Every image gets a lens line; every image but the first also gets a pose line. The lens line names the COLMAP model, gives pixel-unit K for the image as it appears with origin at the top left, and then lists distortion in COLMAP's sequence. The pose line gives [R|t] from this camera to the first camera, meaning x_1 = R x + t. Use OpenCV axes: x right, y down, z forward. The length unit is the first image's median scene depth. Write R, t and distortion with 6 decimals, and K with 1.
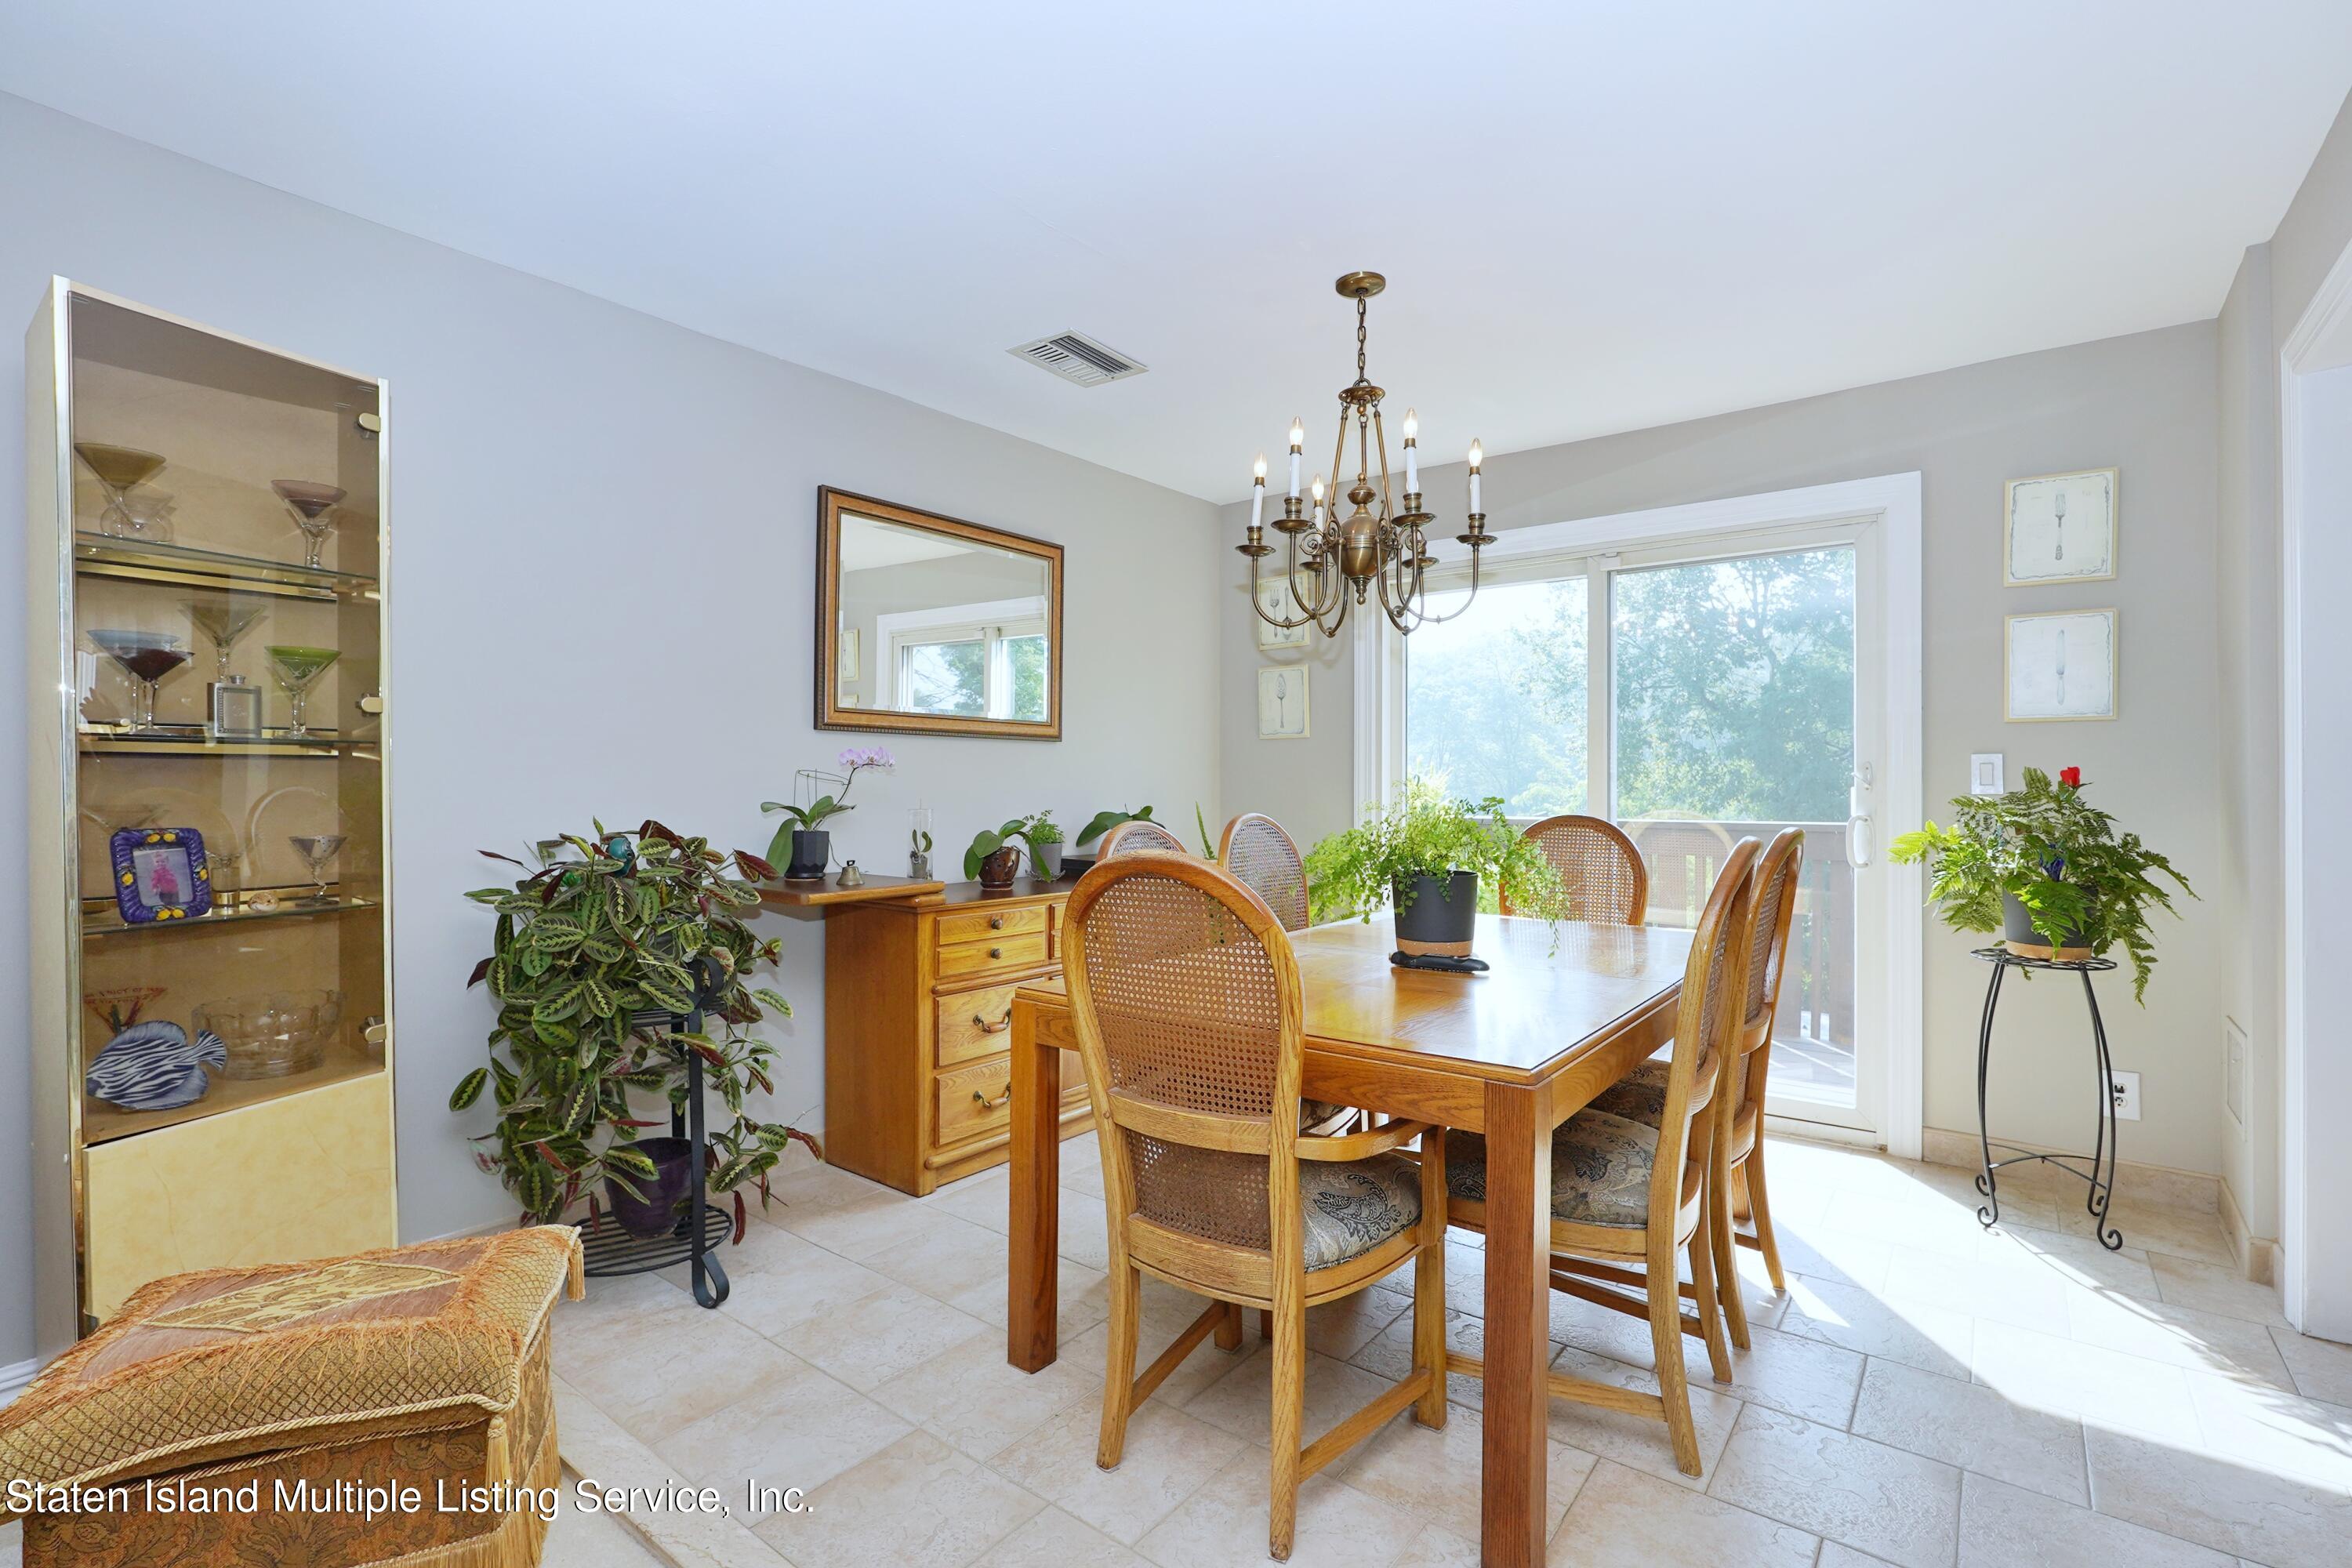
lens RADIAL K [[1069.0, 0, 1181.2], [0, 1069.0, 794.4], [0, 0, 1]] dist [-0.001064, -0.000083]
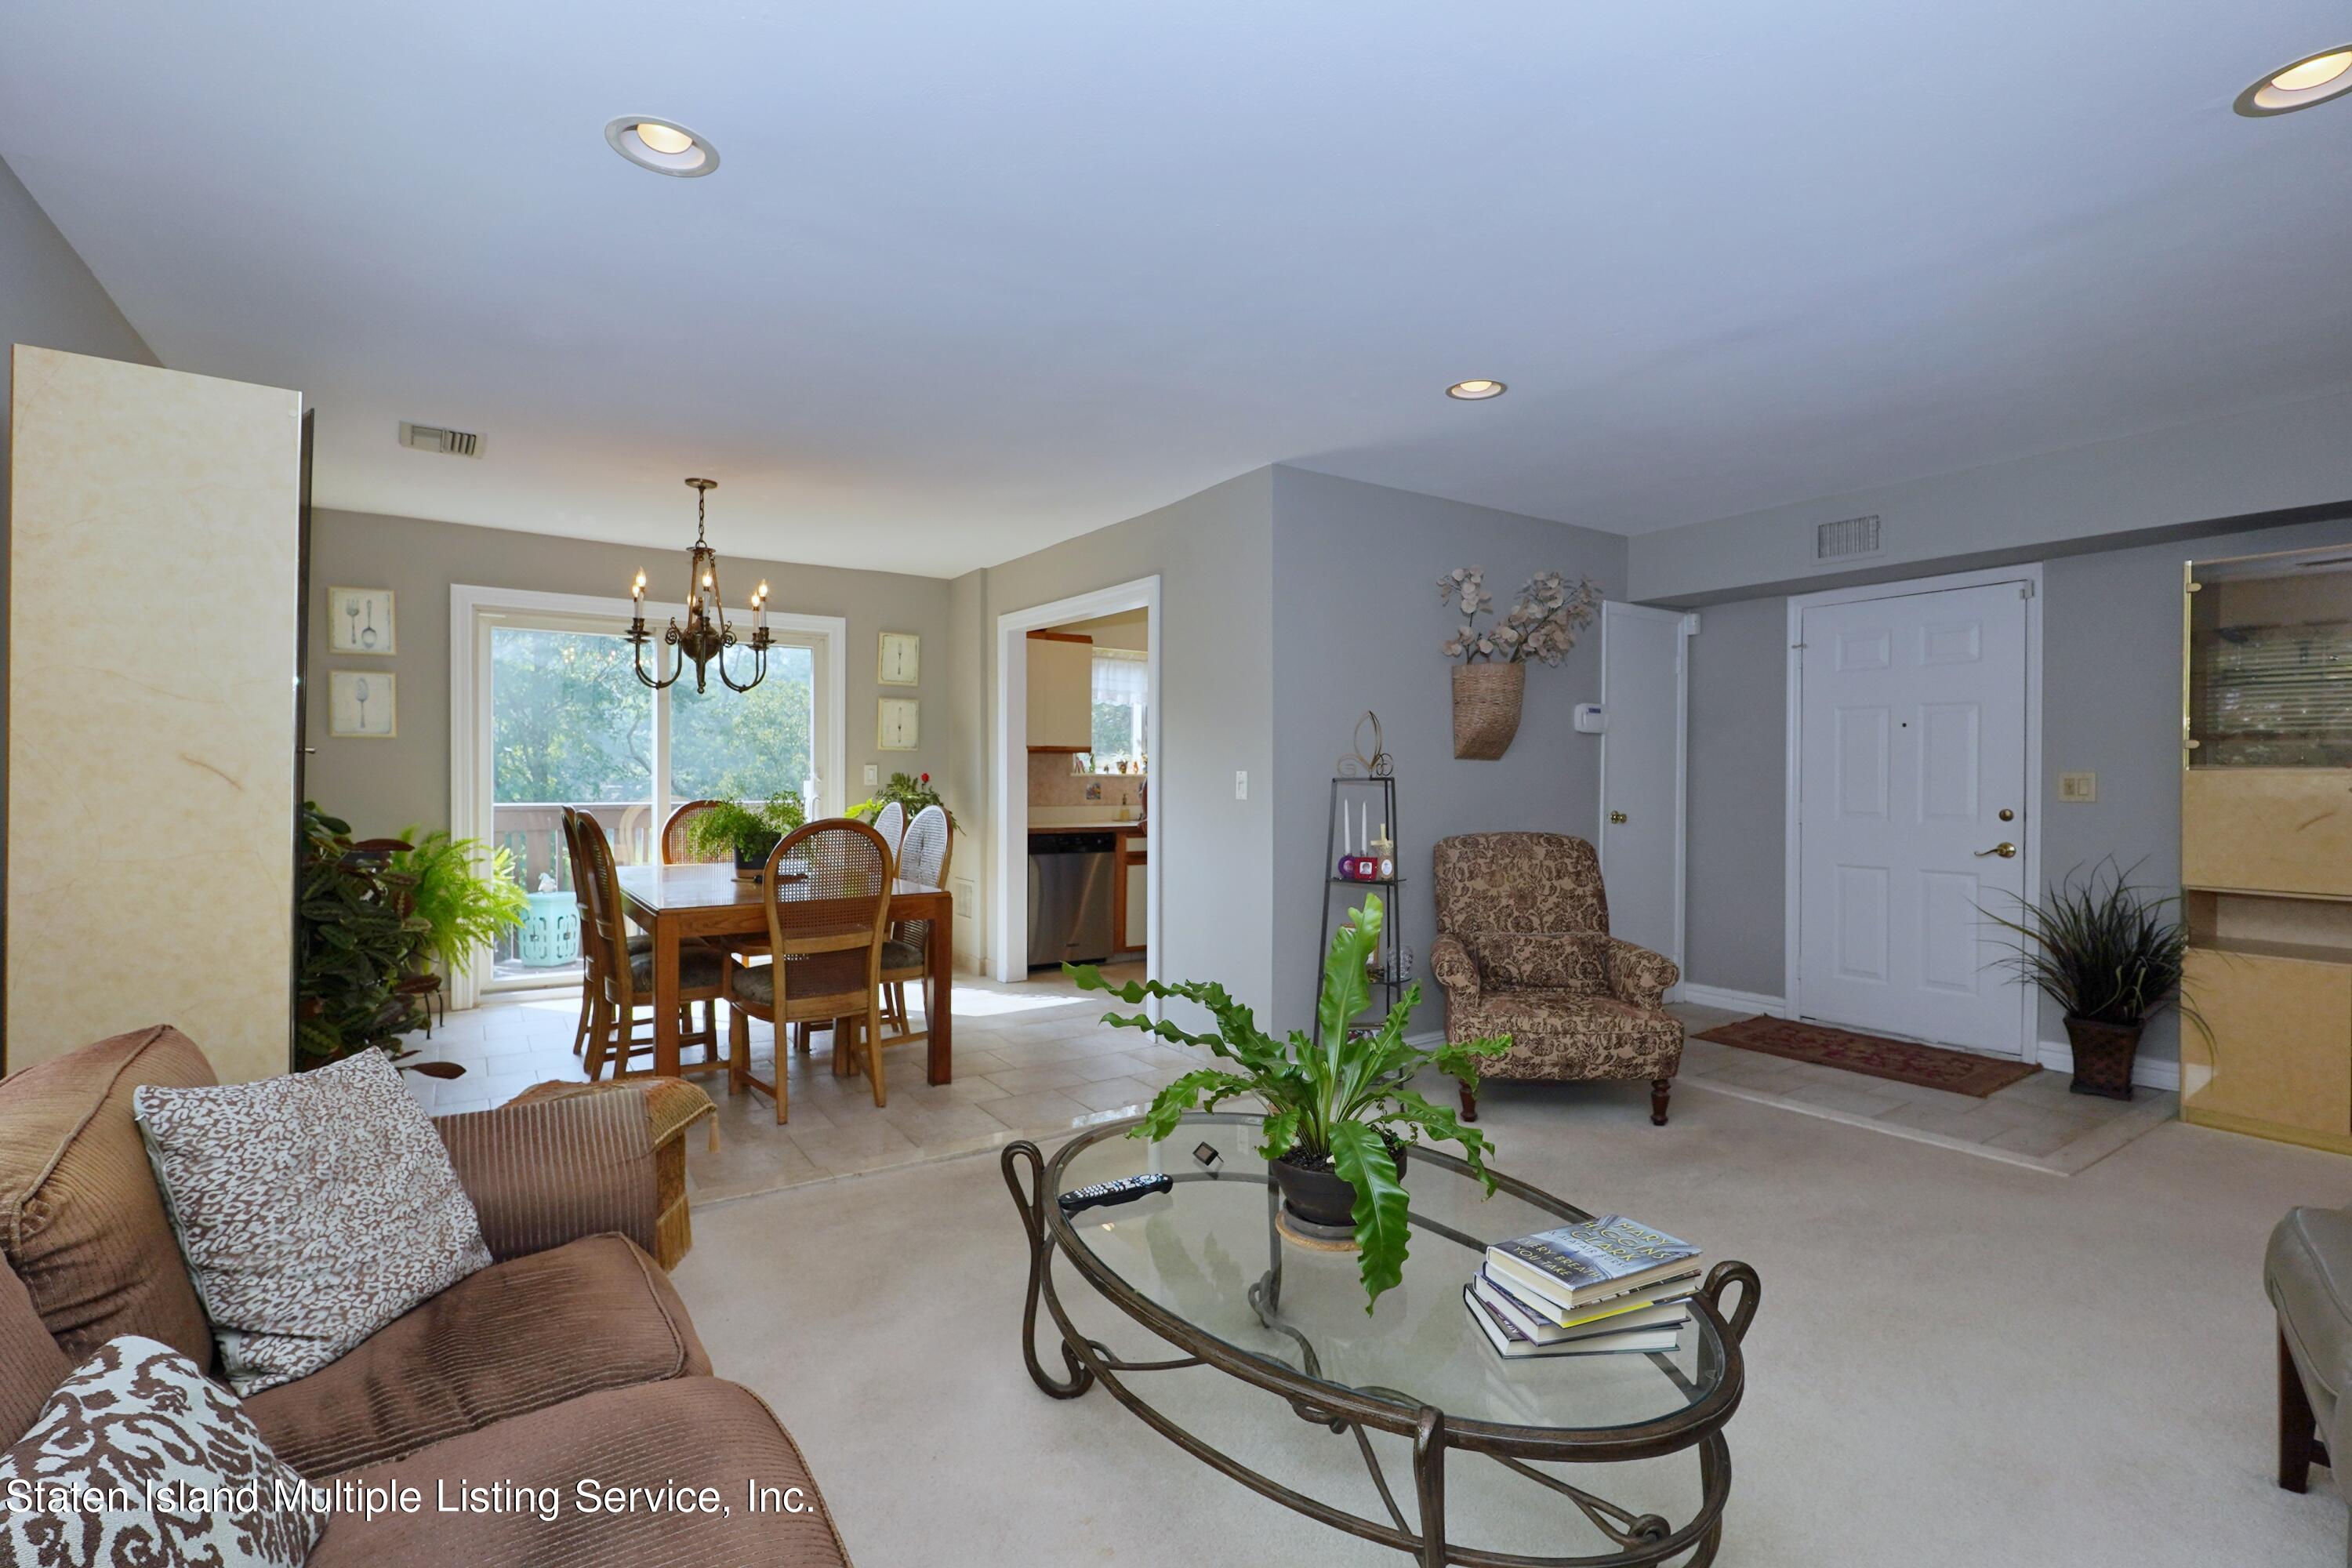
lens RADIAL K [[1069.0, 0, 1176.5], [0, 1069.0, 787.2], [0, 0, 1]] dist [-0.001064, -0.000083]
pose [[0.330754, -0.006961, 0.943691, -0.999792], [0.001057, 0.999975, 0.007006, -0.012470], [-0.943717, -0.001320, 0.330753, -0.215394]]
